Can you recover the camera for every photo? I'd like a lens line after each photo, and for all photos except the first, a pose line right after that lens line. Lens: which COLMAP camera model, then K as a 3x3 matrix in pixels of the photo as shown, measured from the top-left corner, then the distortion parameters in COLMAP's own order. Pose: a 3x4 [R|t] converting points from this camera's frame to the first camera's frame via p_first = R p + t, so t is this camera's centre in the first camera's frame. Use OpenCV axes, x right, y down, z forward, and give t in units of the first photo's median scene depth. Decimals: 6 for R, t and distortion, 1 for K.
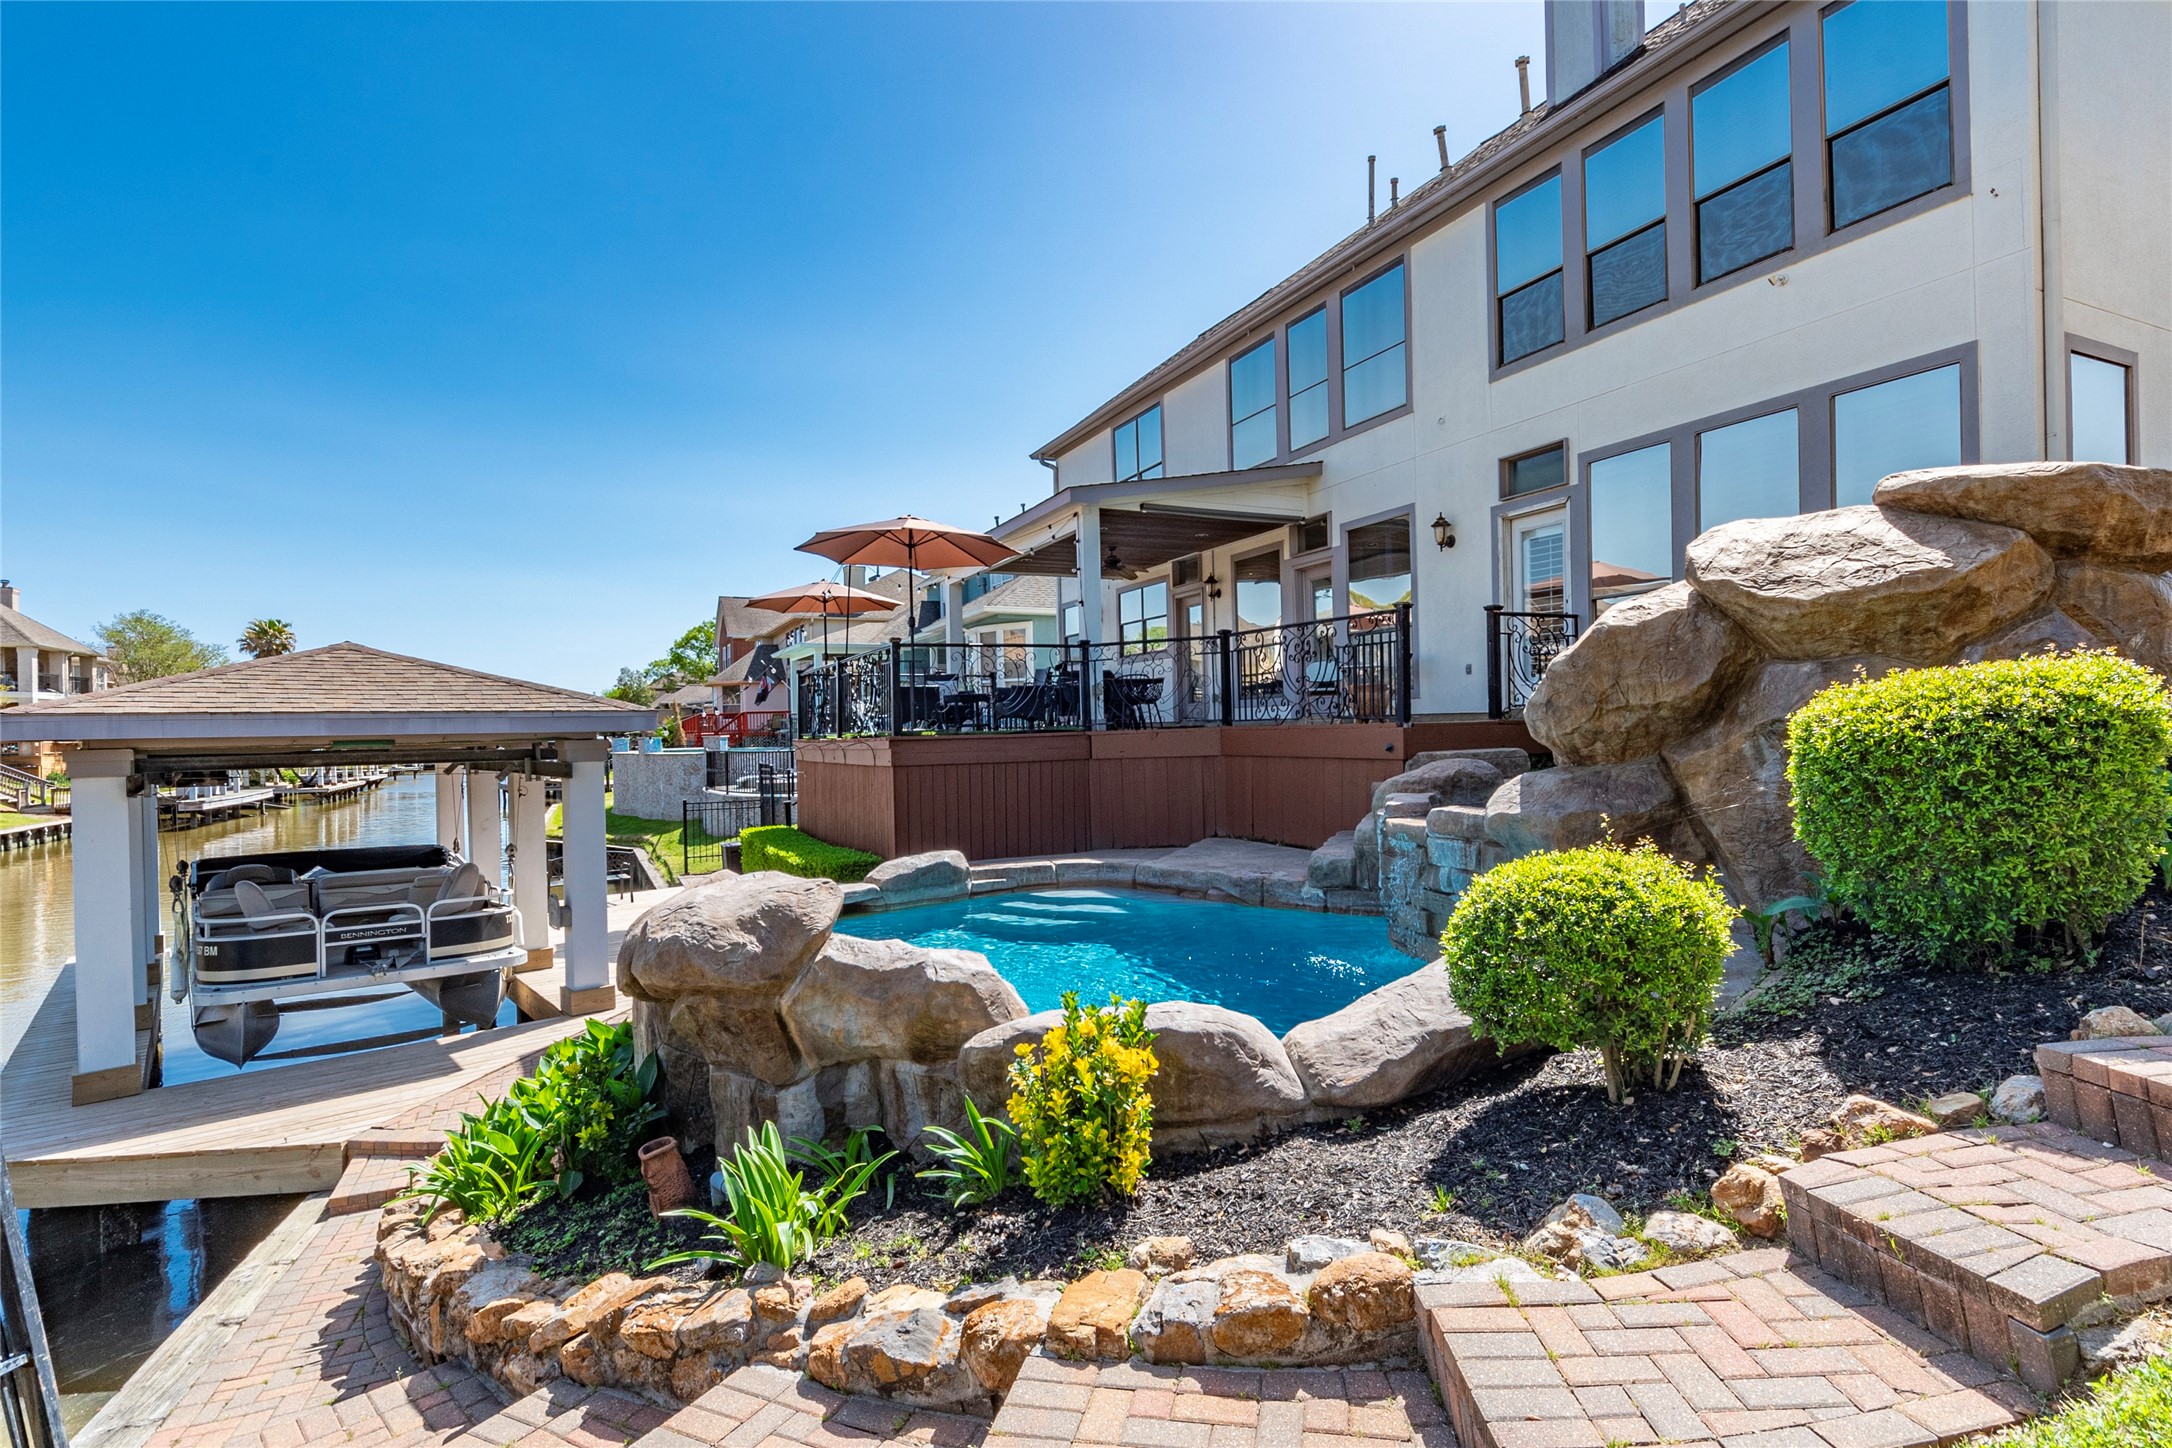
lens RADIAL K [[1068.2, 0, 1086.0], [0, 1068.2, 724.0], [0, 0, 1]] dist [-0.000411, -0.000281]
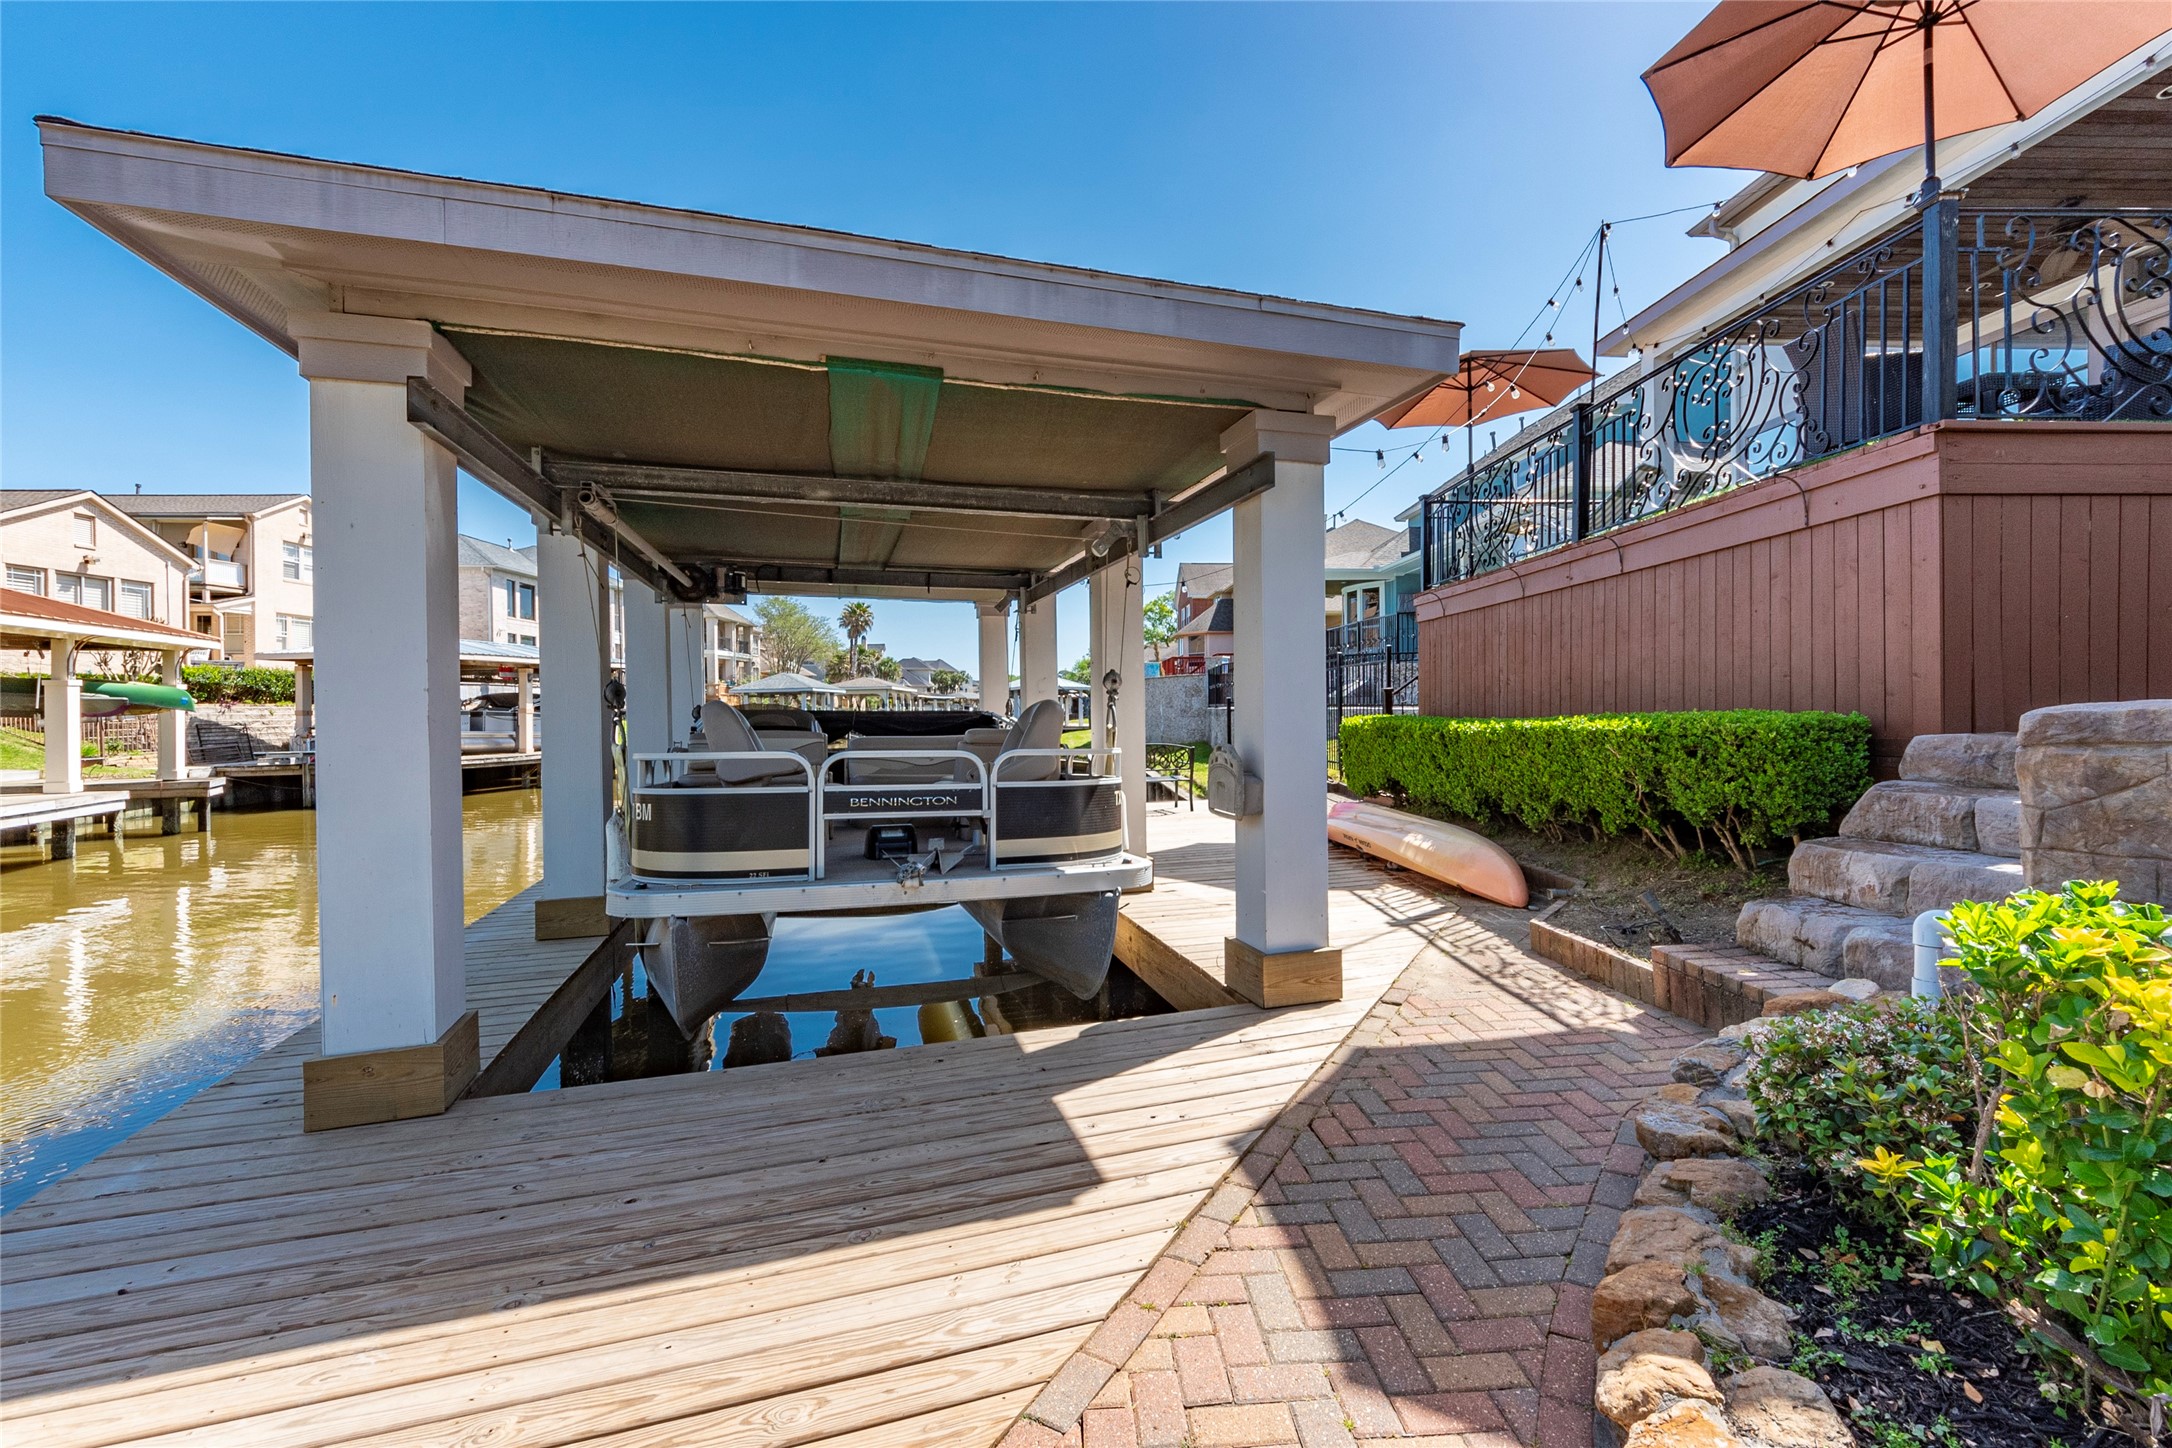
lens RADIAL K [[908.2, 0, 1086.0], [0, 908.2, 724.0], [0, 0, 1]] dist [-0.001468, -0.000397]
pose [[0.917460, 0.021522, -0.397245, -0.392853], [-0.008049, 0.999335, 0.035554, 0.135277], [0.397746, -0.029422, 0.917024, 0.603661]]
